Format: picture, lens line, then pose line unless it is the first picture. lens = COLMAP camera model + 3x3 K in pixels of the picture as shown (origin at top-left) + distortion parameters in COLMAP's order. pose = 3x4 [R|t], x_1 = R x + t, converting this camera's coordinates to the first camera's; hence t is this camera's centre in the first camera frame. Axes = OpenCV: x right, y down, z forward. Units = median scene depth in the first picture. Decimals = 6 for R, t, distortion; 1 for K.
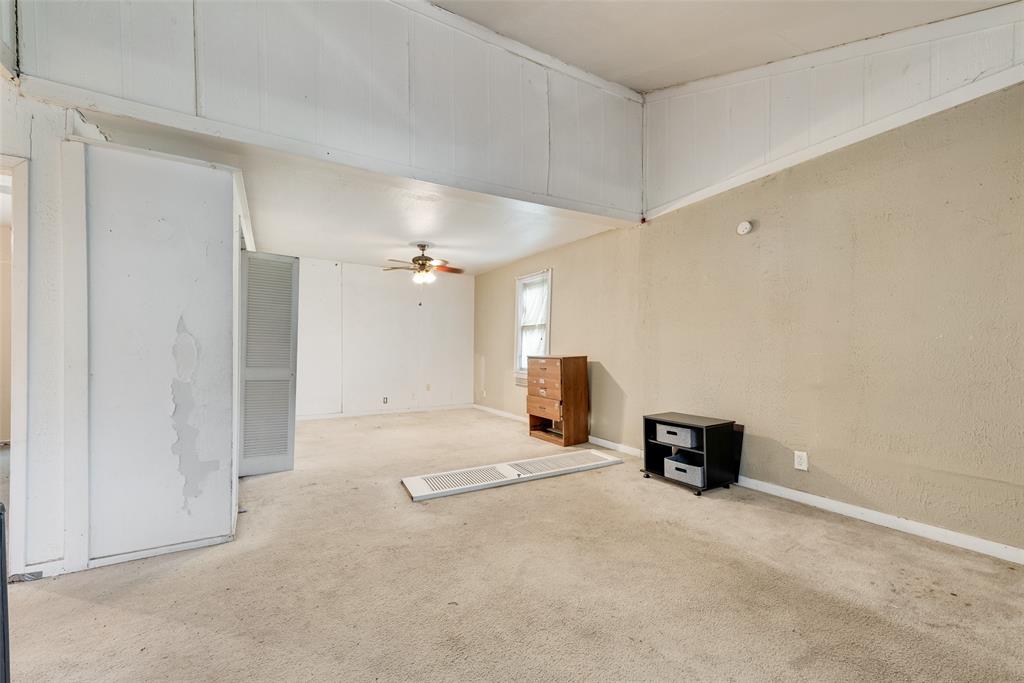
lens RADIAL K [[409.9, 0, 513.4], [0, 409.9, 353.1], [0, 0, 1]] dist [0.012157, -0.000053]
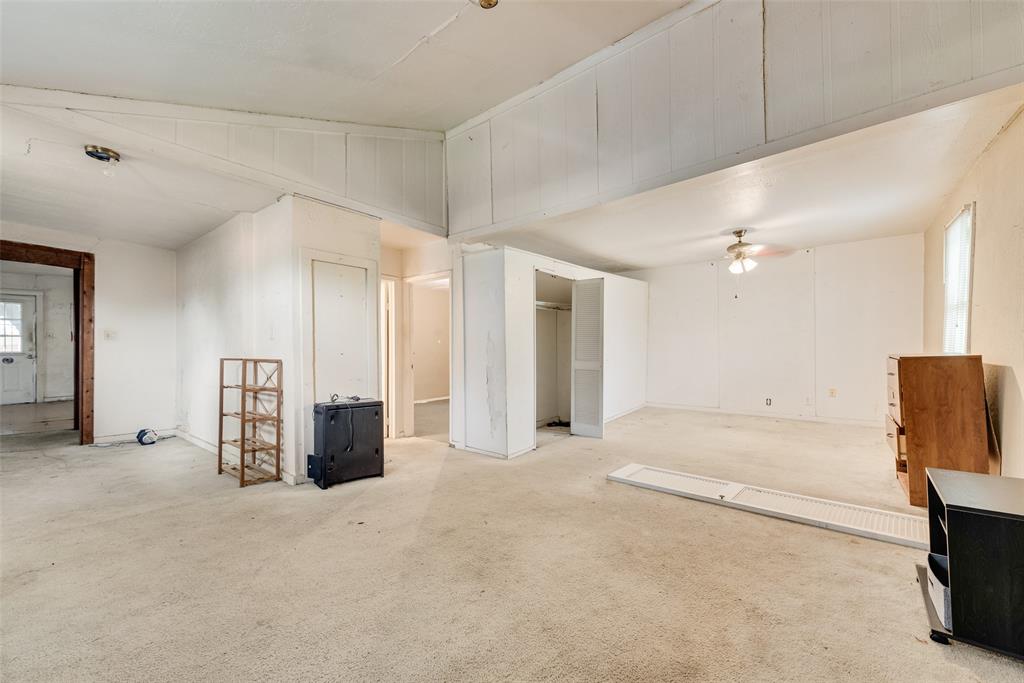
lens RADIAL K [[414.6, 0, 513.7], [0, 414.6, 343.2], [0, 0, 1]] dist [0.009535, -0.000129]
pose [[0.330786, -0.013764, -0.943606, 0.736260], [0.005881, 0.999904, -0.012524, -0.008940], [0.943688, -0.001407, 0.330835, 0.341873]]
